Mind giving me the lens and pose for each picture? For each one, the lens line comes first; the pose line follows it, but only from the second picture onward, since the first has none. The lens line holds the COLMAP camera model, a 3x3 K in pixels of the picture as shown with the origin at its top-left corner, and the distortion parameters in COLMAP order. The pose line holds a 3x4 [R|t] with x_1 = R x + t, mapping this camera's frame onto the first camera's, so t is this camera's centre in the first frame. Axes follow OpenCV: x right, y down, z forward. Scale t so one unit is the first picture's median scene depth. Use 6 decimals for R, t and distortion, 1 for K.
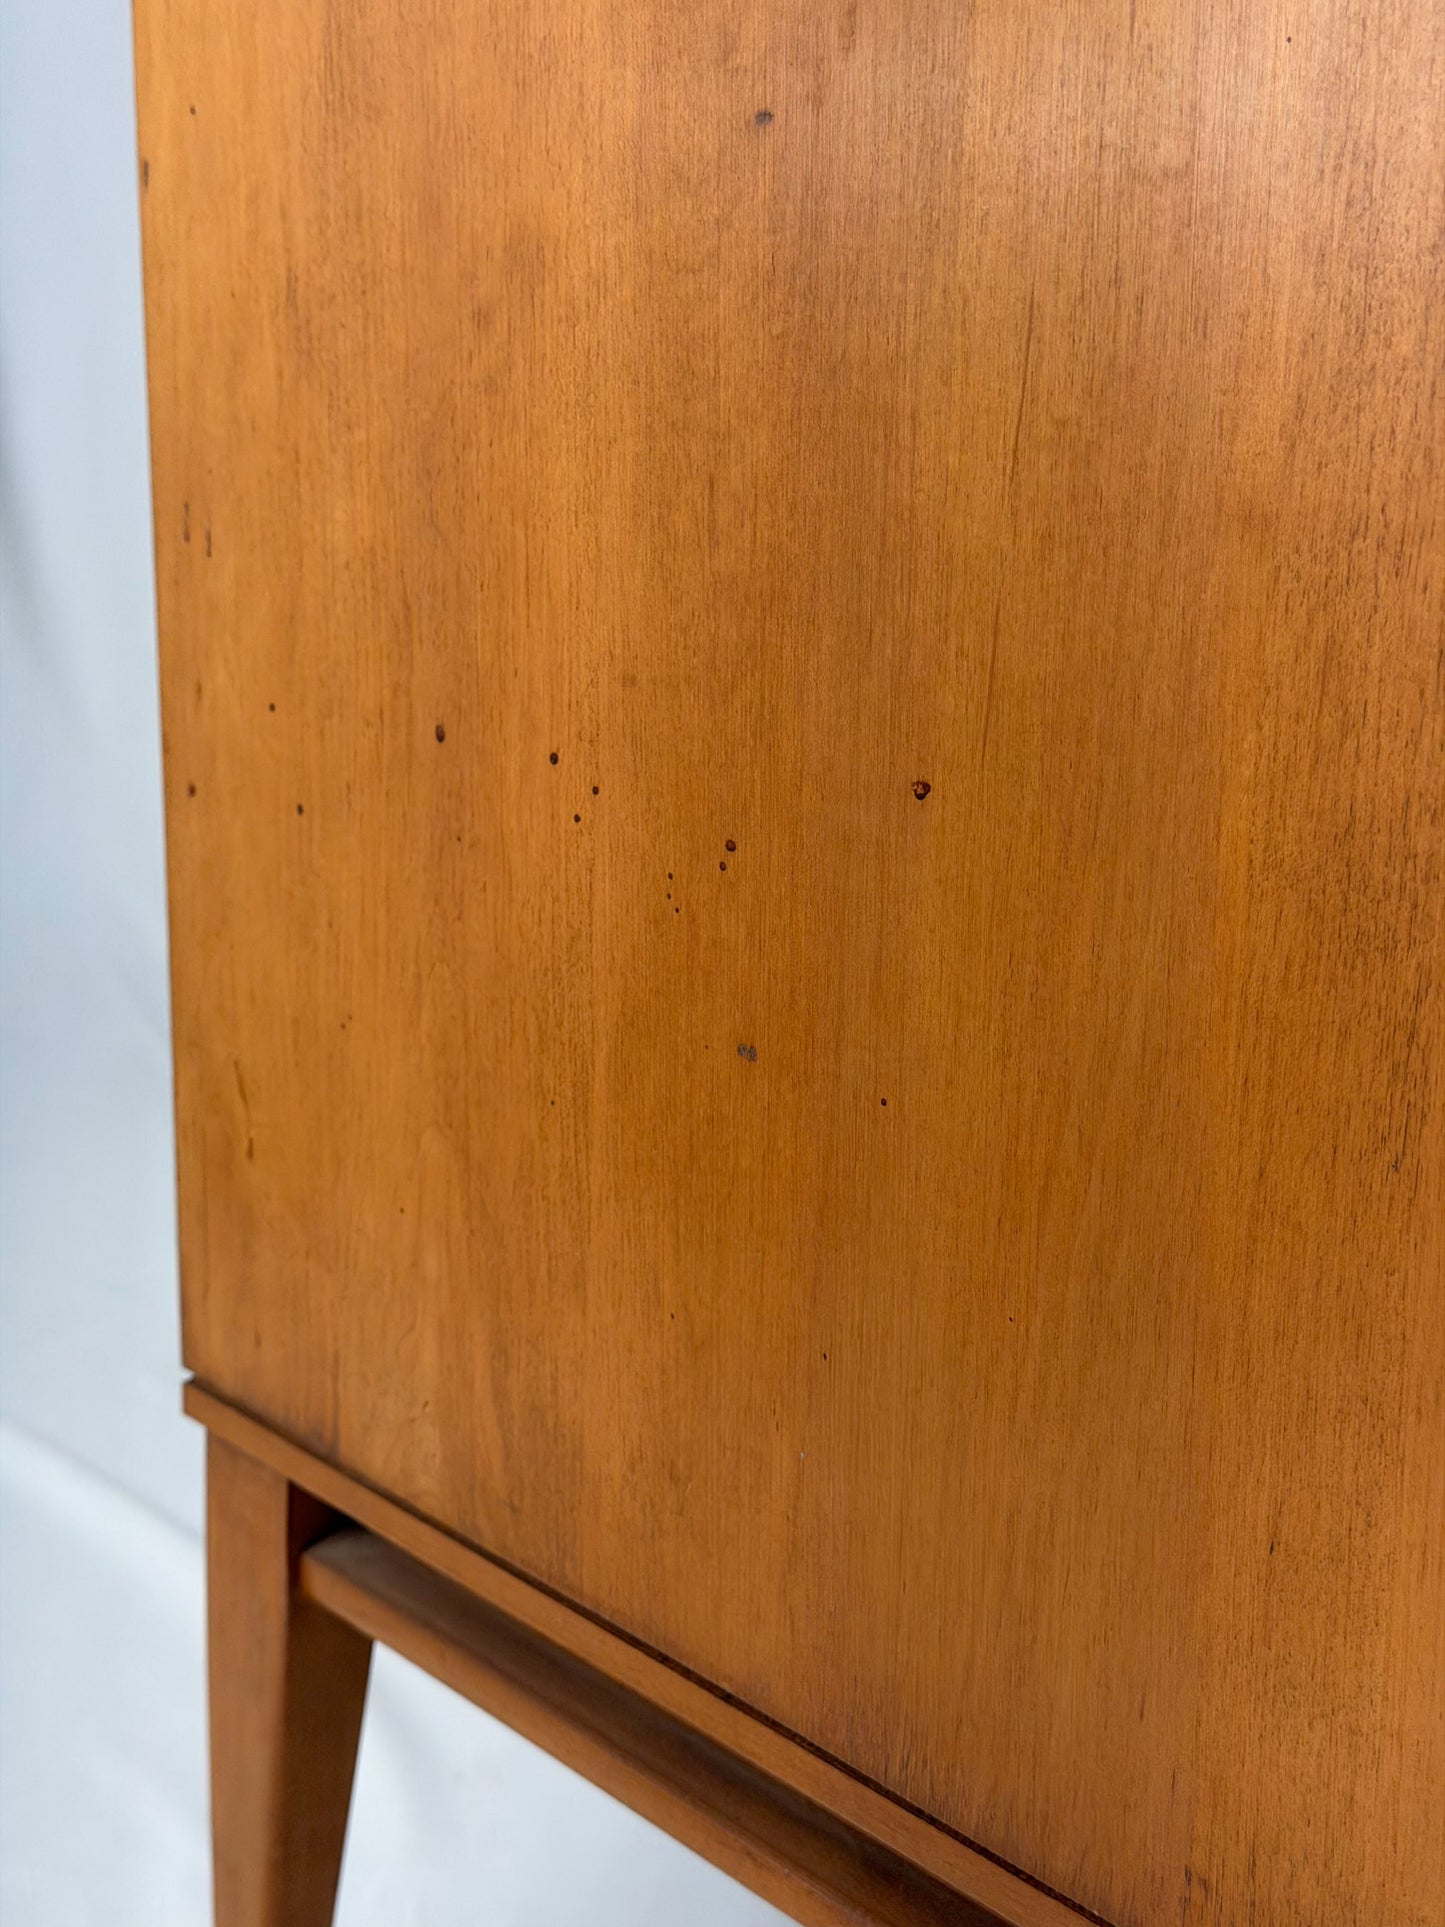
lens RADIAL K [[2742.7, 0, 764.3], [0, 2742.7, 968.4], [0, 0, 1]] dist [0.113404, 0.000000]
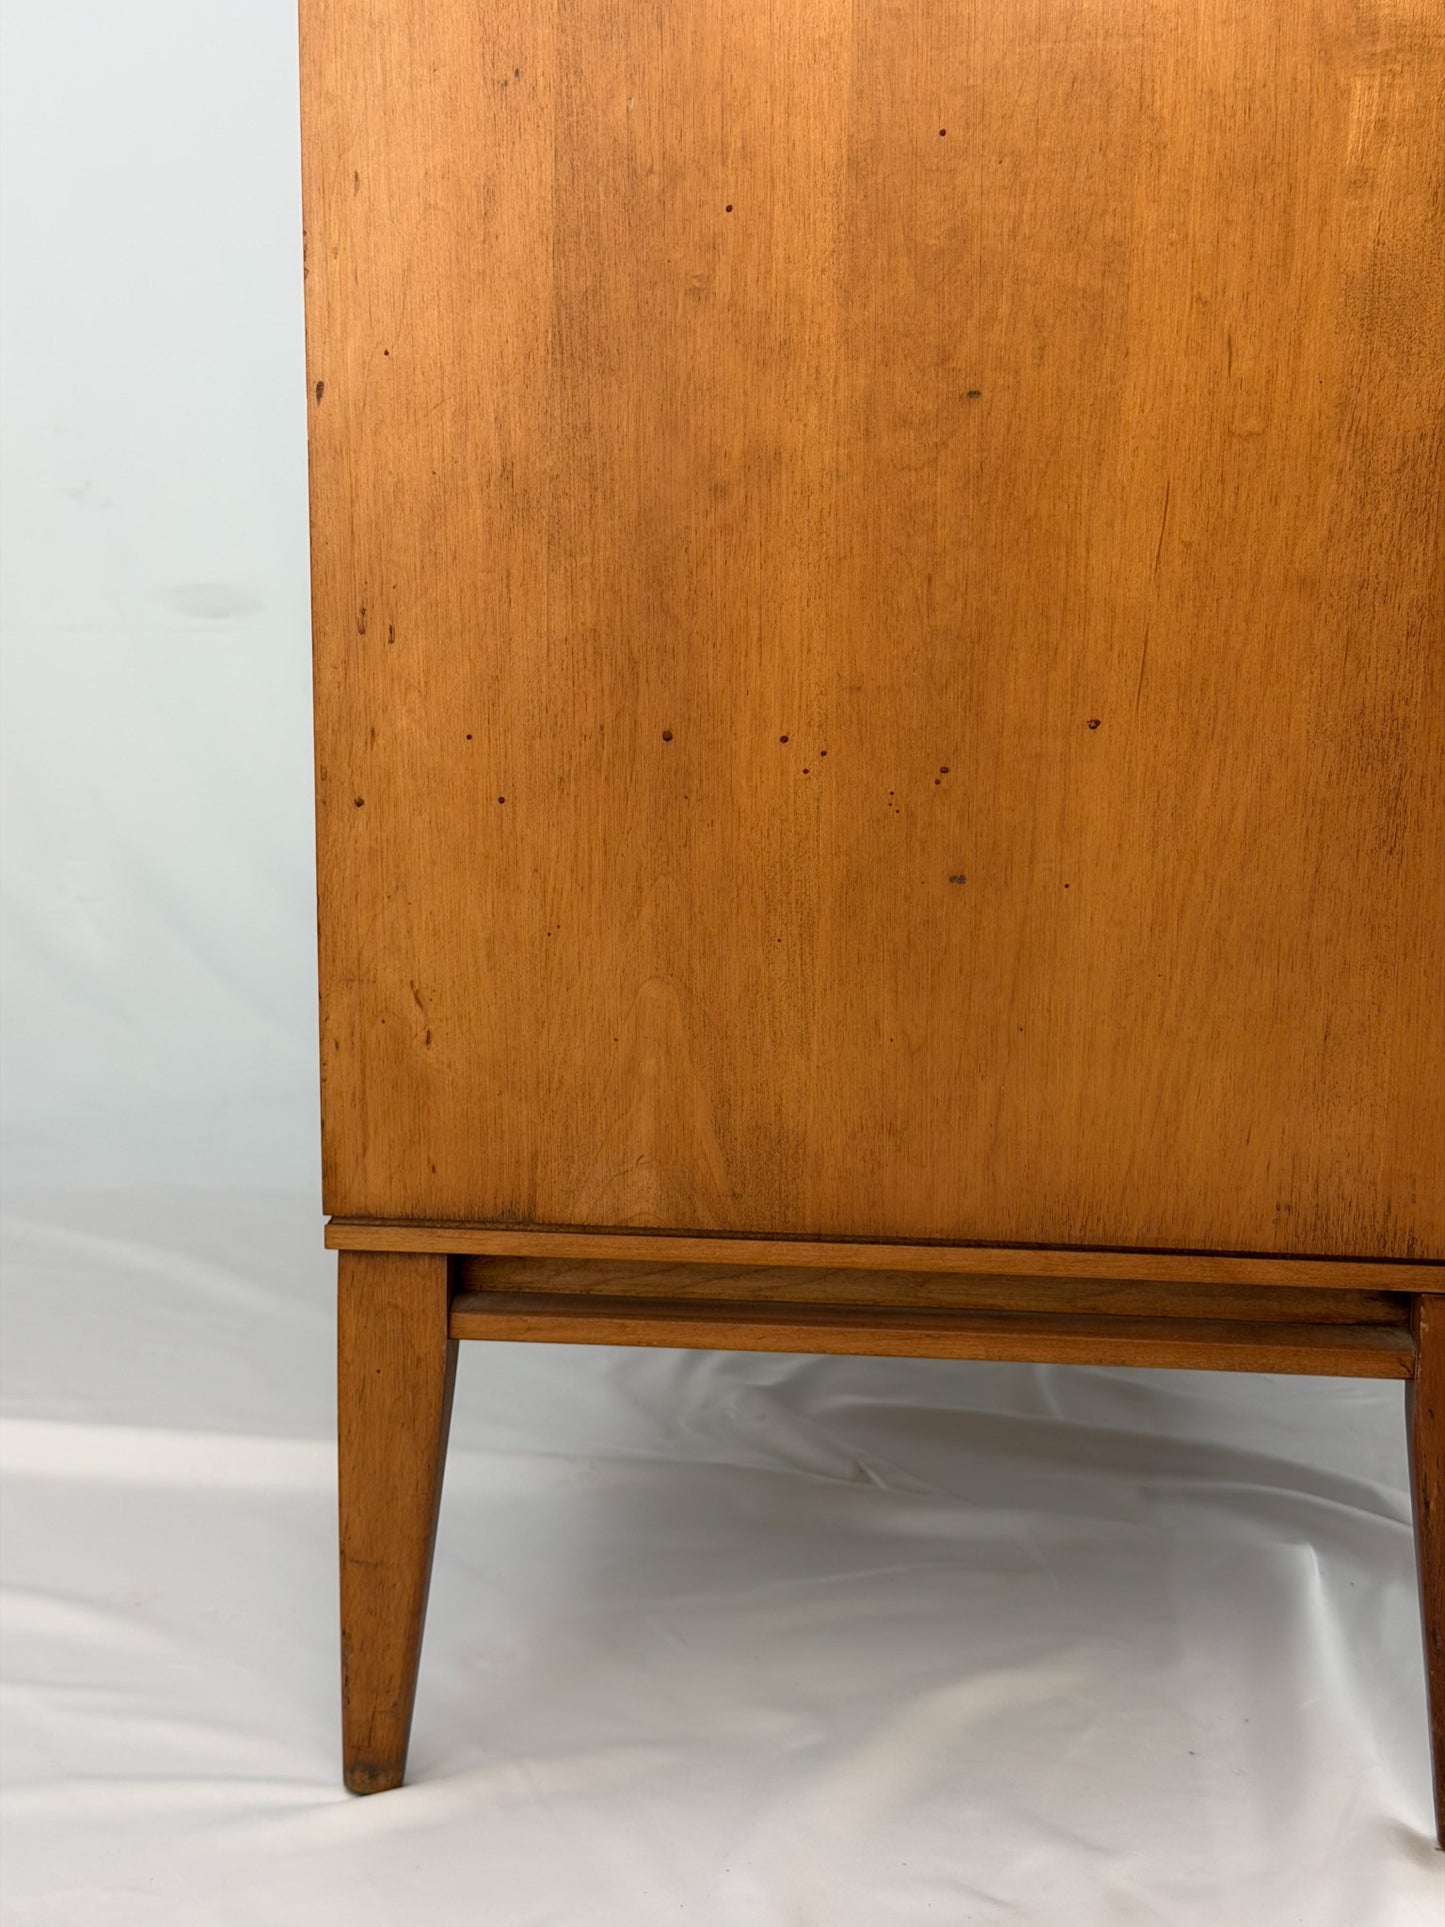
lens RADIAL K [[2742.7, 0, 732.4], [0, 2742.7, 975.1], [0, 0, 1]] dist [0.113404, 0.000000]
pose [[0.712064, -0.126719, 0.690584, -1.447523], [0.149614, 0.988373, 0.027095, 0.021641], [-0.685989, 0.084028, 0.722744, -0.251563]]
